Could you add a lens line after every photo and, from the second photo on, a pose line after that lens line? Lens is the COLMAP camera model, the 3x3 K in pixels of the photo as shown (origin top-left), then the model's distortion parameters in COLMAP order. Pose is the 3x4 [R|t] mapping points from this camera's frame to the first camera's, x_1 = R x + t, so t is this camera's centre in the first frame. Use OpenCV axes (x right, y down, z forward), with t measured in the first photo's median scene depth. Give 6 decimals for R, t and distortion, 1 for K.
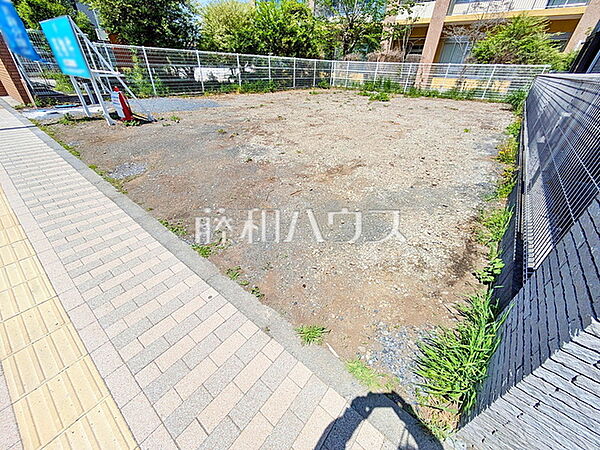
lens RADIAL K [[236.6, 0, 301.2], [0, 236.6, 224.6], [0, 0, 1]] dist [0.002014, 0.001016]
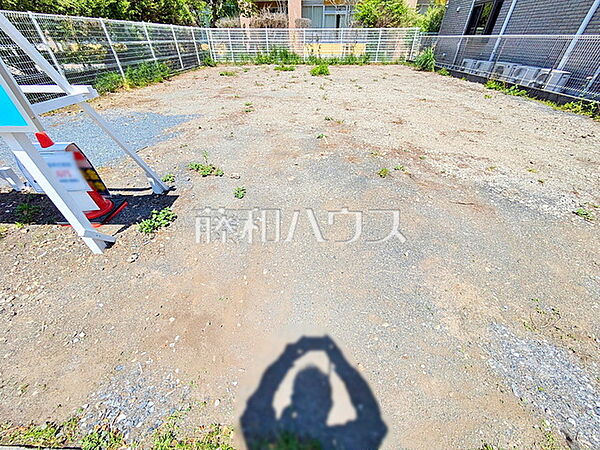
lens RADIAL K [[236.6, 0, 298.3], [0, 236.6, 226.0], [0, 0, 1]] dist [0.002014, 0.001016]
pose [[0.803509, -0.396304, 0.444203, -0.310845], [0.353353, 0.918035, 0.179870, -0.178059], [-0.479078, 0.012433, 0.877684, 0.248857]]
